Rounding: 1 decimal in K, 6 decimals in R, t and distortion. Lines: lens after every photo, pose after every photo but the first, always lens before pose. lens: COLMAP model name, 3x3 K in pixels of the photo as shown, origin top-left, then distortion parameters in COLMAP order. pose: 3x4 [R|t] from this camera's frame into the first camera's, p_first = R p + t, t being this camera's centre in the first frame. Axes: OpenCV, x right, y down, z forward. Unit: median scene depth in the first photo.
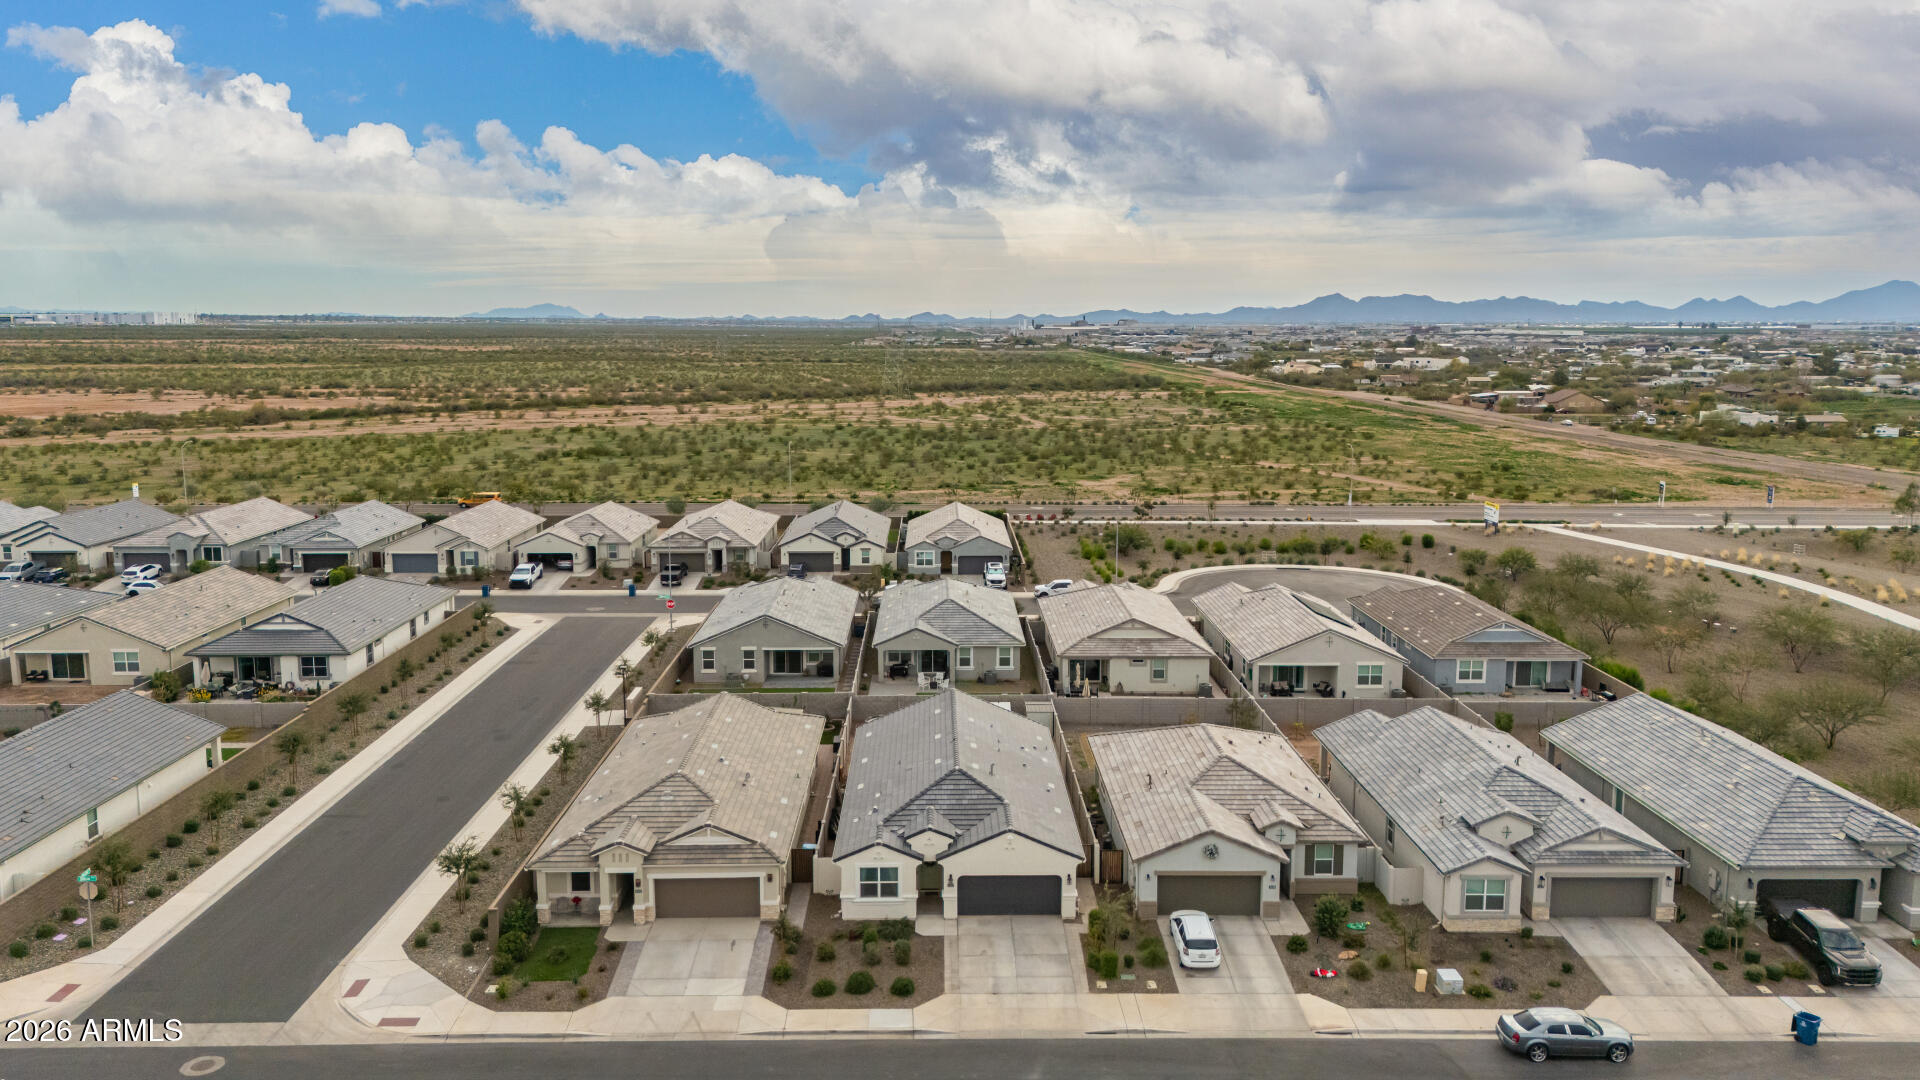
lens RADIAL K [[1409.0, 0, 962.2], [0, 1409.0, 535.3], [0, 0, 1]] dist [0.108539, -0.128679]
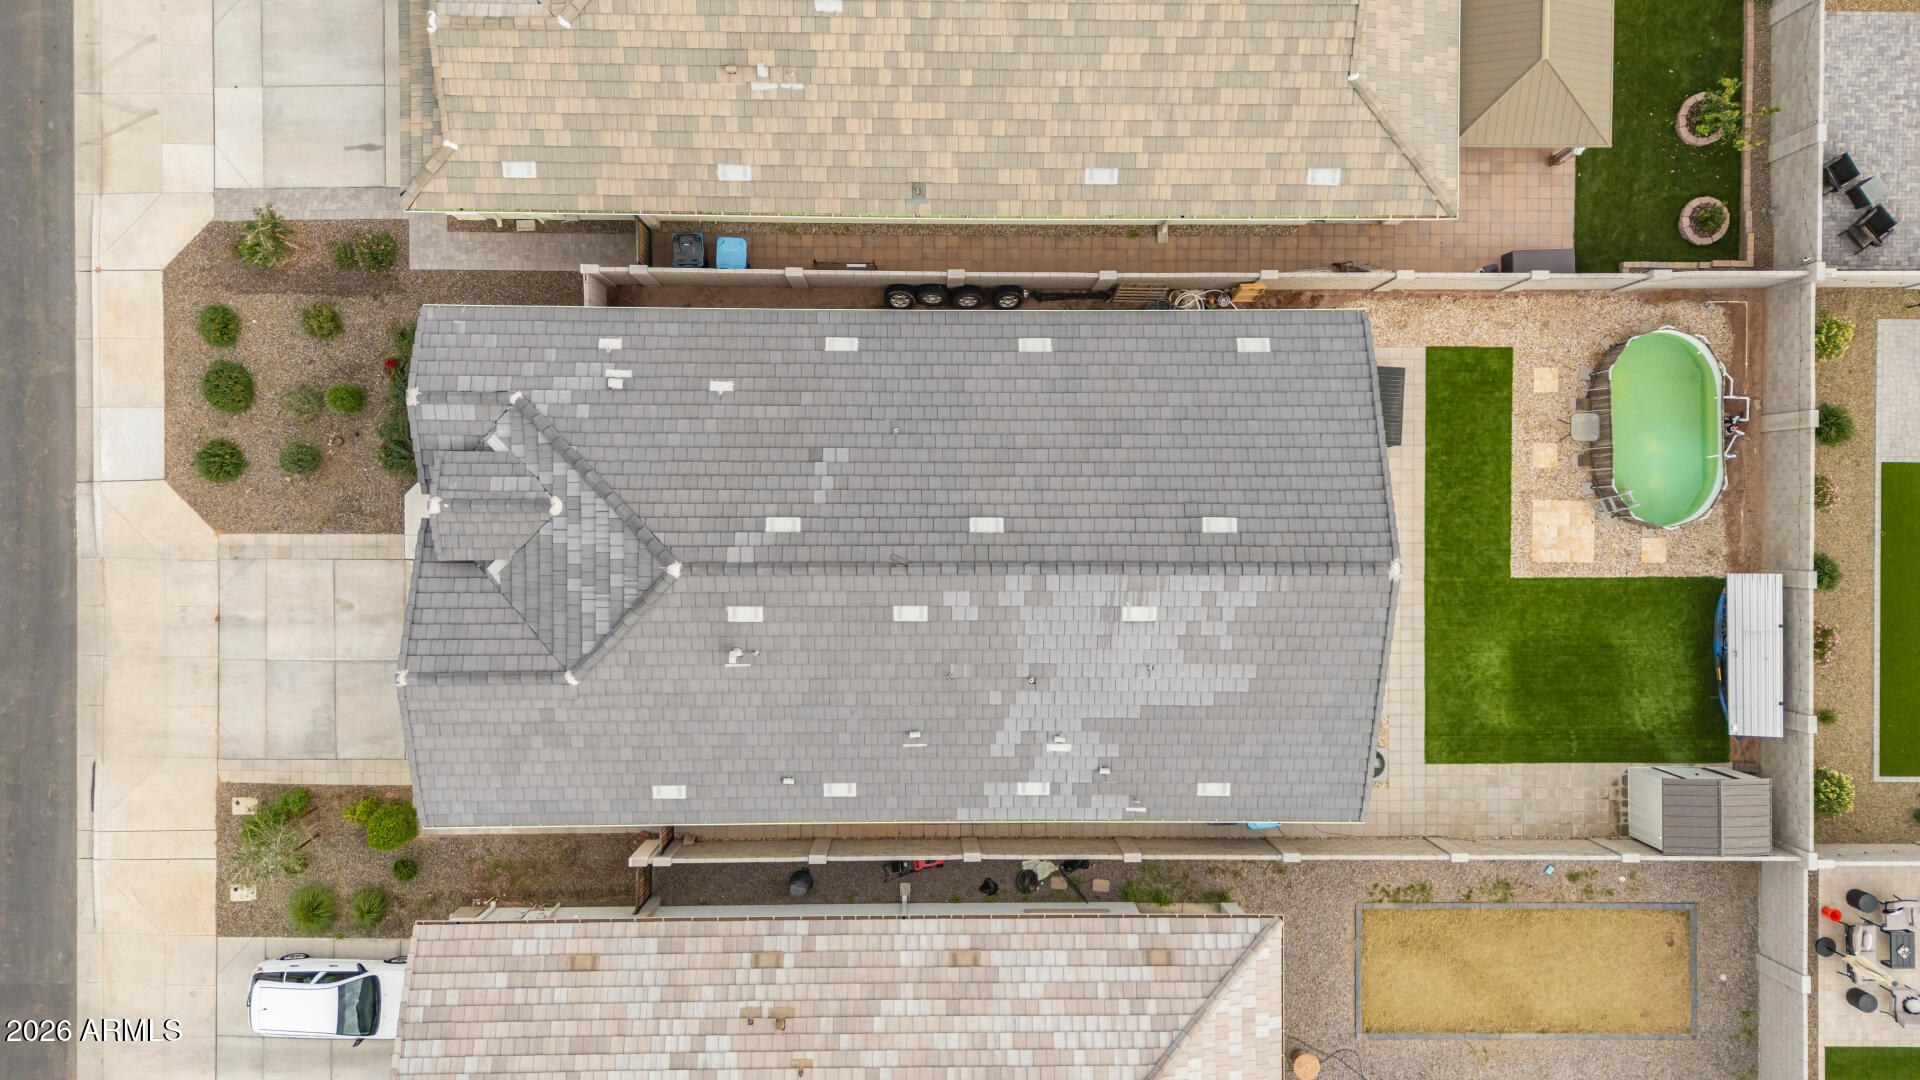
lens RADIAL K [[1404.3, 0, 962.7], [0, 1404.3, 527.9], [0, 0, 1]] dist [0.092627, -0.098847]
pose [[-0.020977, 0.999776, 0.002768, -0.020547], [-0.175607, -0.006410, 0.984439, -0.279433], [0.984237, 0.020164, 0.175703, 1.082875]]
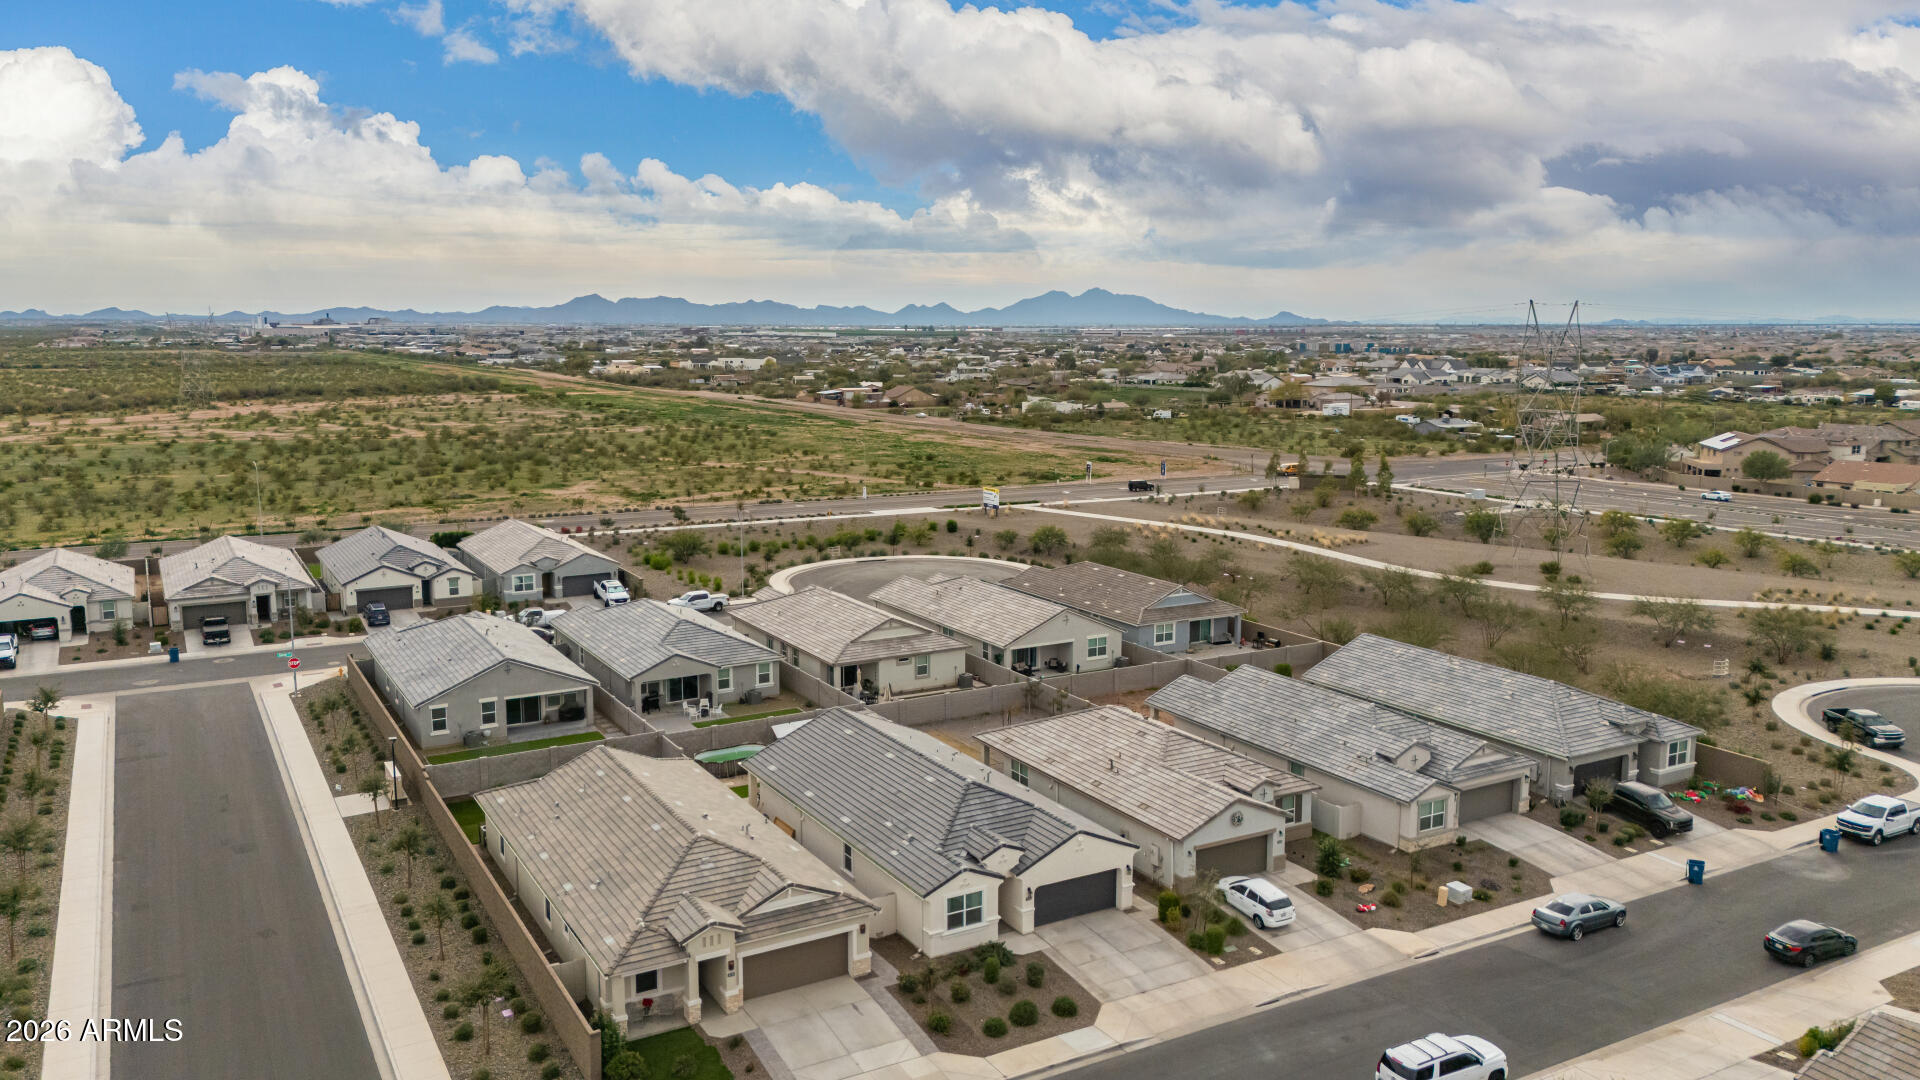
lens RADIAL K [[1409.0, 0, 962.2], [0, 1409.0, 535.3], [0, 0, 1]] dist [0.108539, -0.128679]
pose [[0.876098, -0.074217, 0.476386, -0.488380], [0.074435, 0.997055, 0.018442, -0.022636], [-0.476352, 0.019303, 0.879043, 0.160246]]
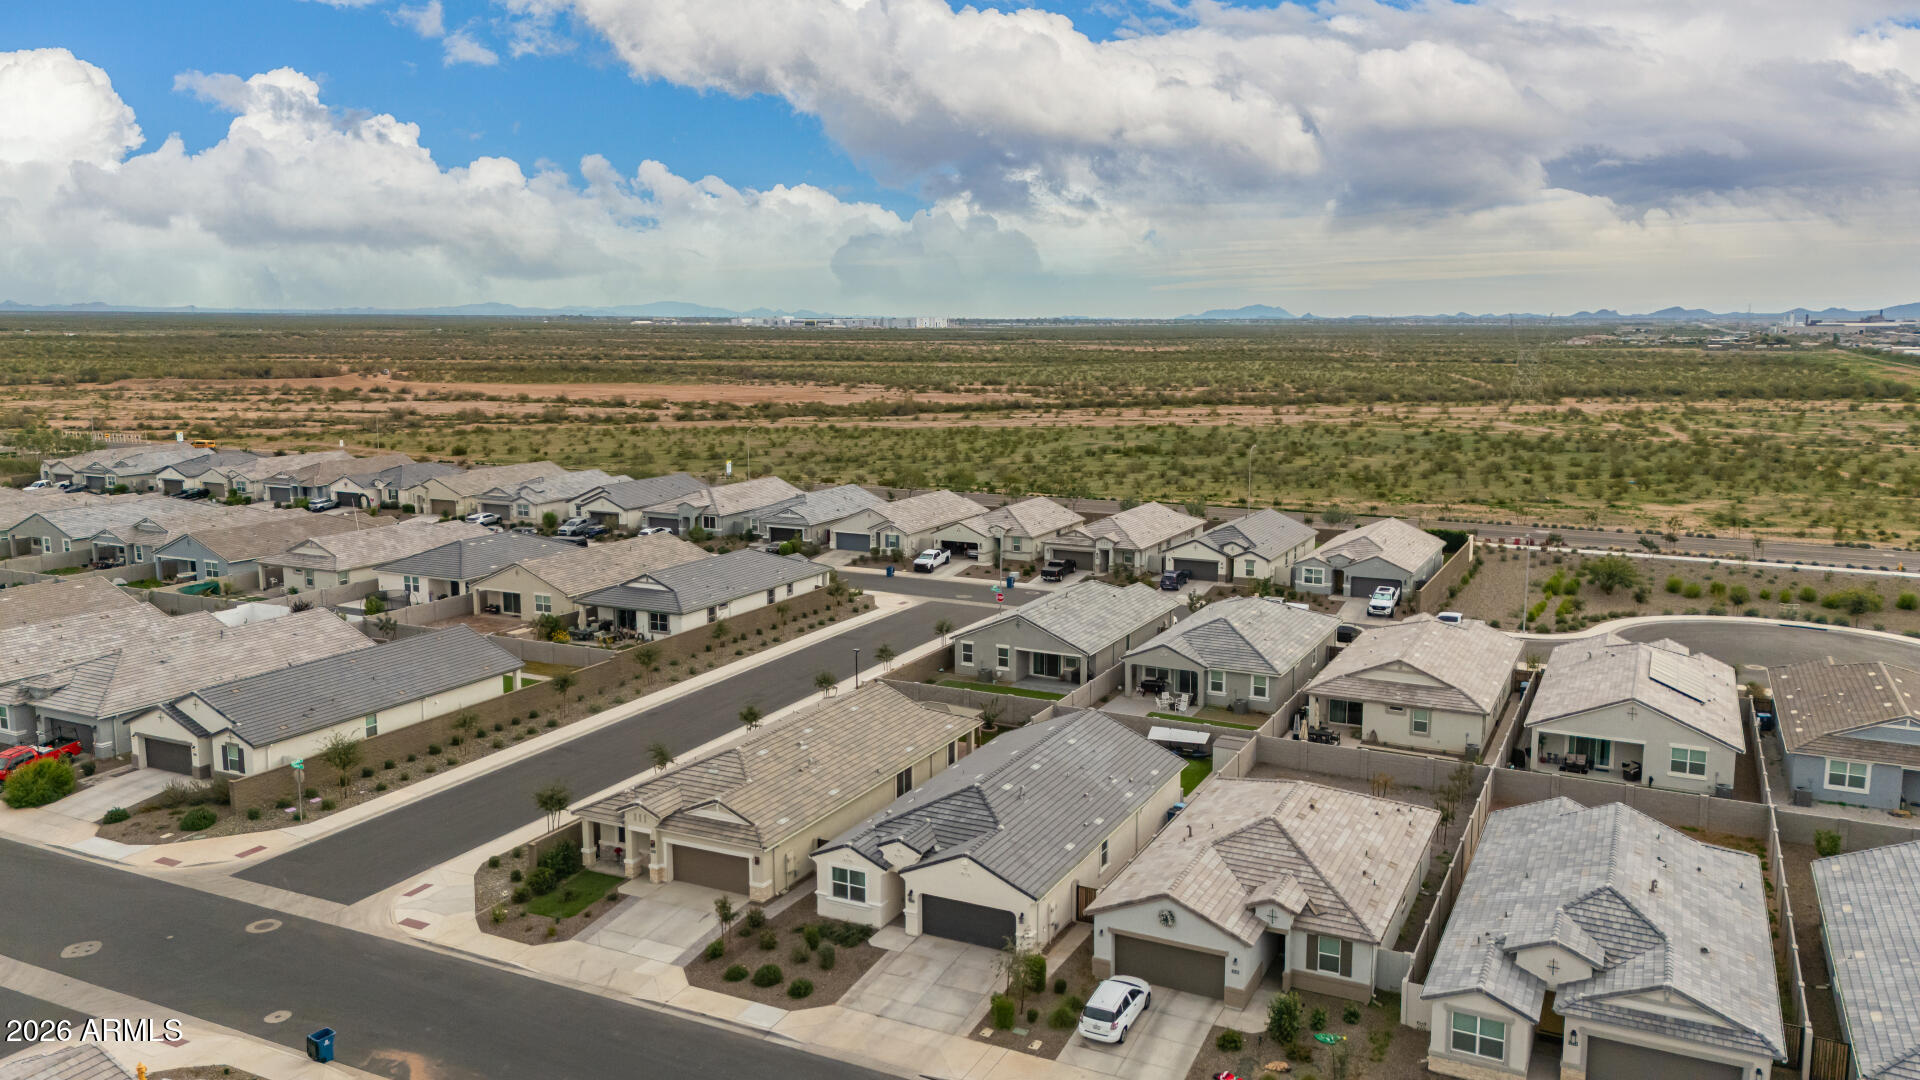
lens RADIAL K [[1409.0, 0, 962.2], [0, 1409.0, 535.3], [0, 0, 1]] dist [0.108539, -0.128679]
pose [[0.886592, 0.068756, -0.457414, 0.448533], [-0.068742, 0.997495, 0.016696, -0.022983], [0.457416, 0.016641, 0.889097, 0.141111]]
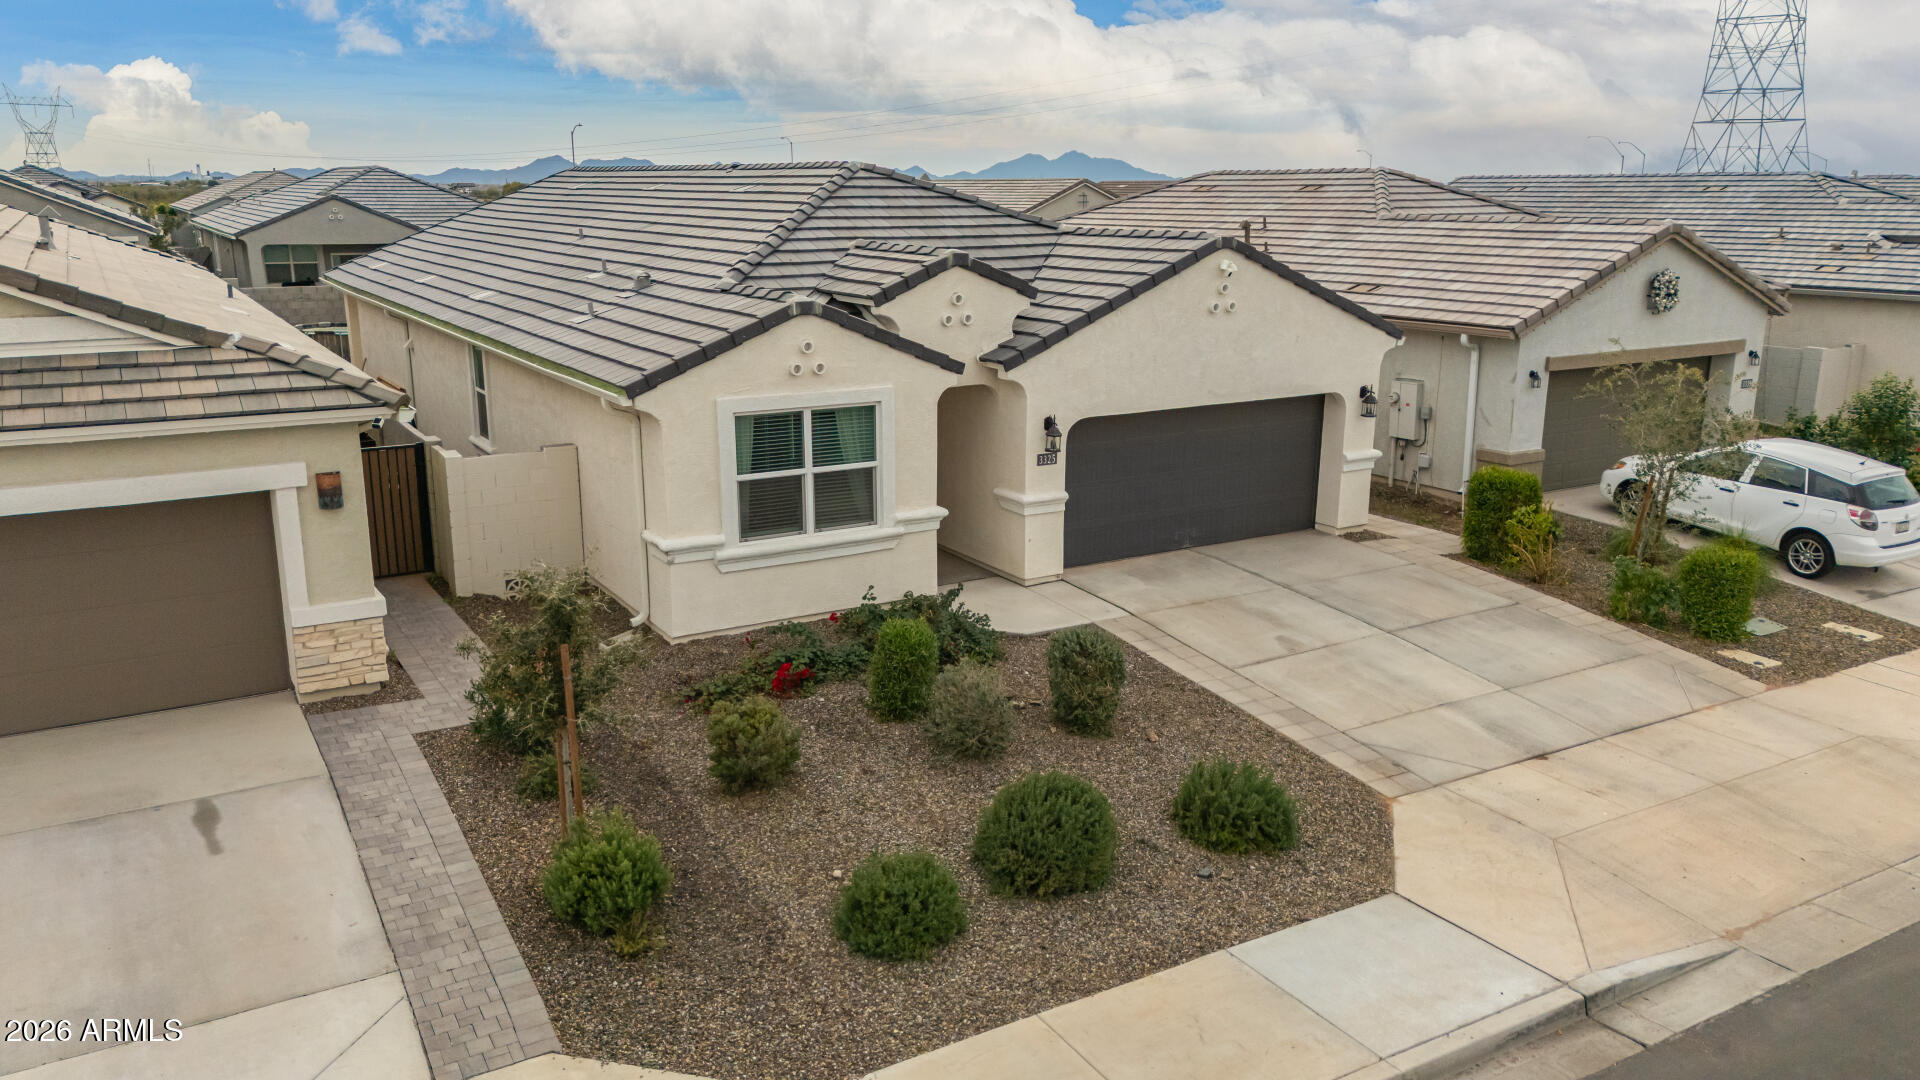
lens RADIAL K [[1409.0, 0, 962.2], [0, 1409.0, 535.3], [0, 0, 1]] dist [0.108539, -0.128679]
pose [[0.867258, -0.119079, 0.483409, -0.154736], [0.074057, 0.991028, 0.111261, 0.228068], [-0.492320, -0.060692, 0.868296, 0.762823]]
